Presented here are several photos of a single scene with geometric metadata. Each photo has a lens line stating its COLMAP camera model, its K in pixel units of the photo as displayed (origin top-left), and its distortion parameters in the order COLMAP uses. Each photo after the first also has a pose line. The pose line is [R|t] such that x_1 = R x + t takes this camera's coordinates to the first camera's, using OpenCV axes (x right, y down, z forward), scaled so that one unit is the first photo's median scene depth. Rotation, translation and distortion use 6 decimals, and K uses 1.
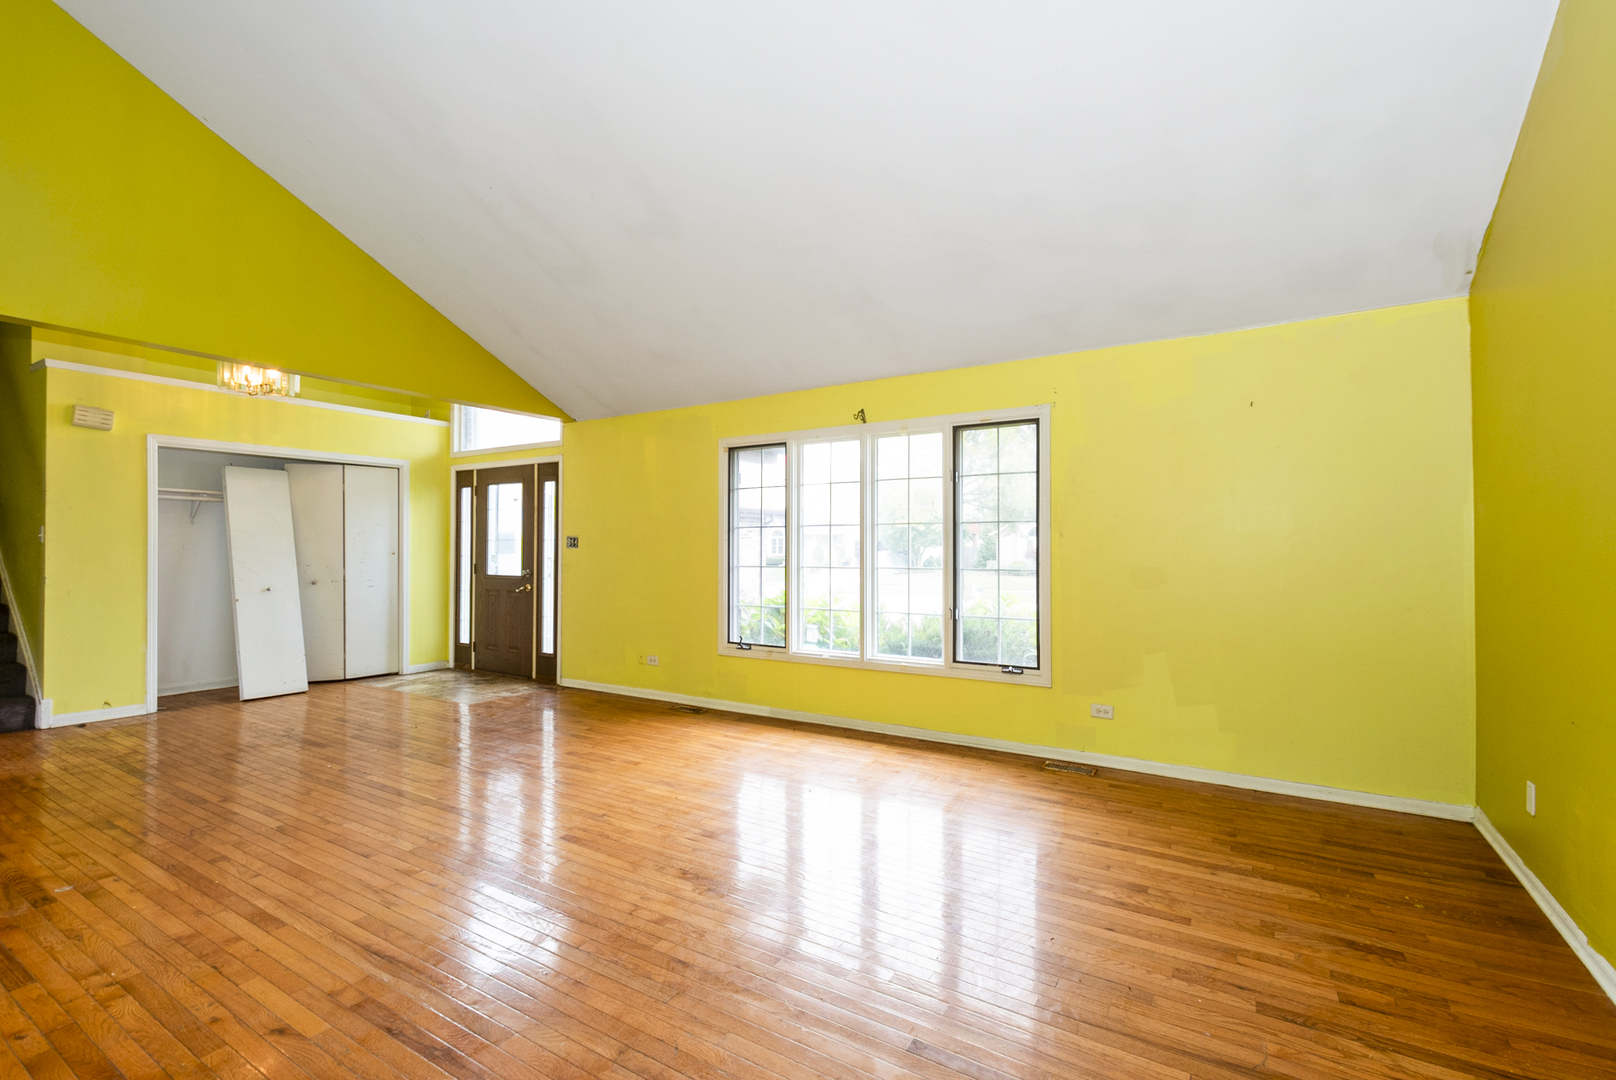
lens RADIAL K [[712.0, 0, 811.1], [0, 712.0, 547.1], [0, 0, 1]] dist [0.000910, 0.000060]
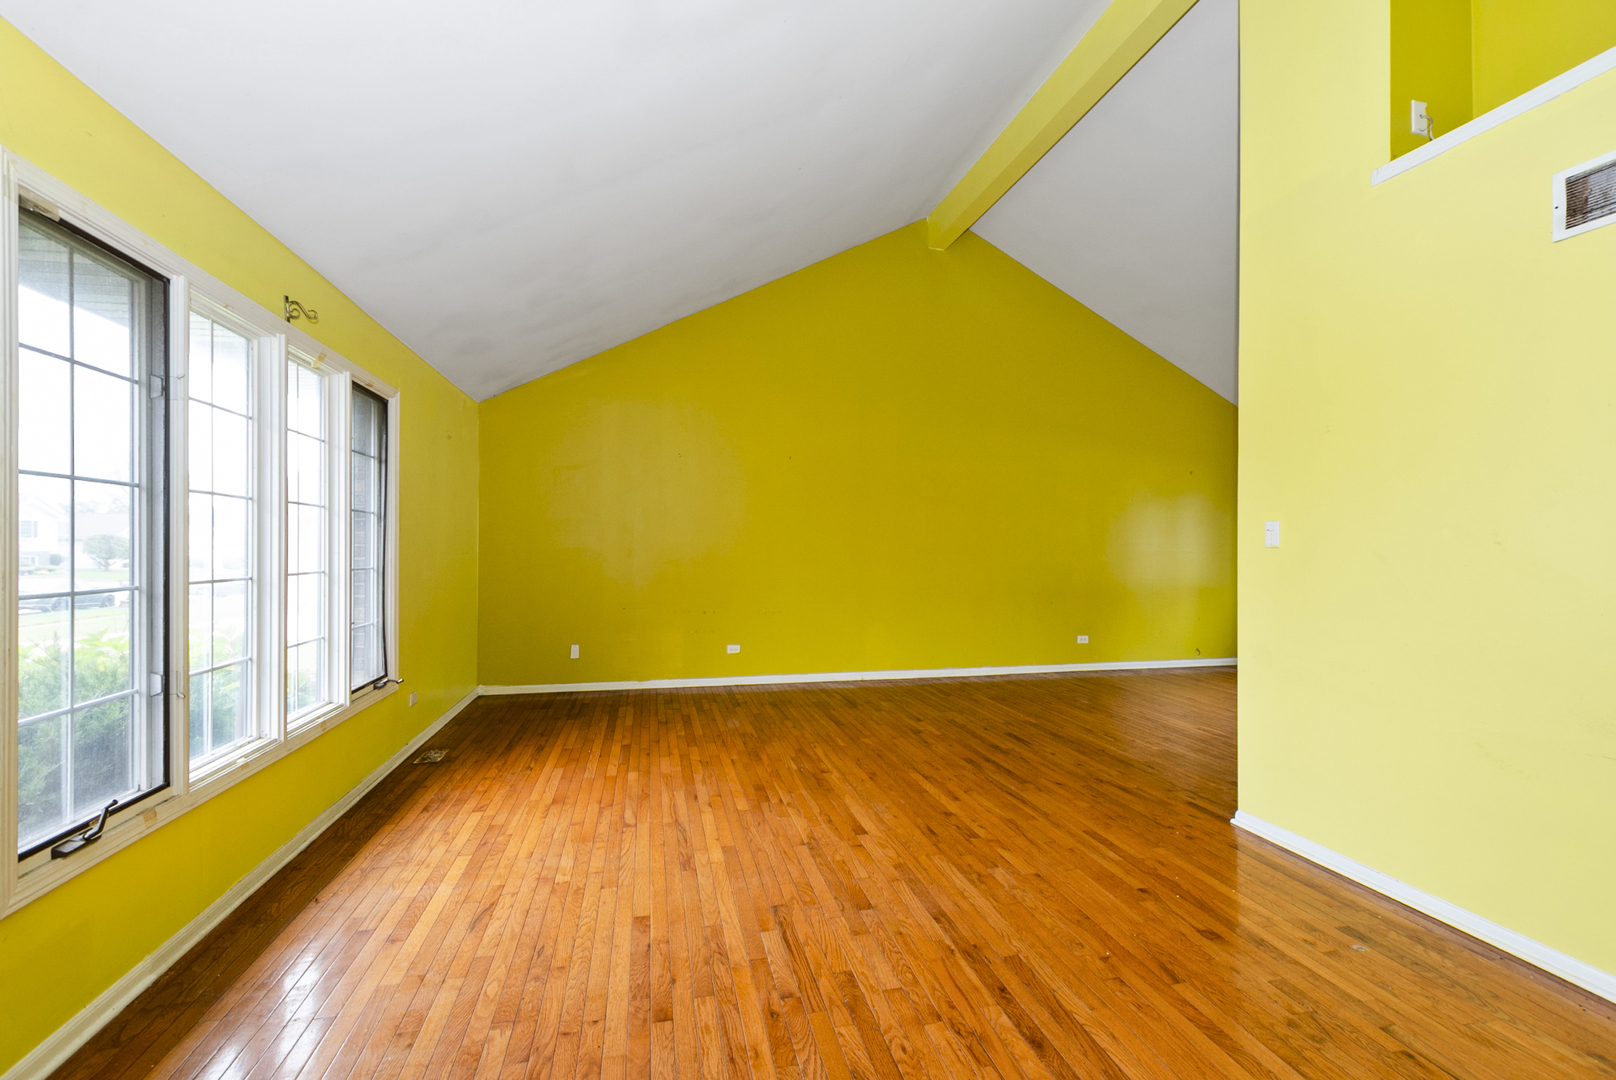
lens RADIAL K [[712.0, 0, 811.1], [0, 712.0, 547.1], [0, 0, 1]] dist [0.000910, 0.000060]
pose [[-0.703594, -0.002088, 0.710599, -0.975451], [-0.002631, 0.999996, 0.000333, 0.000113], [-0.710597, -0.001636, -0.703597, 1.693716]]
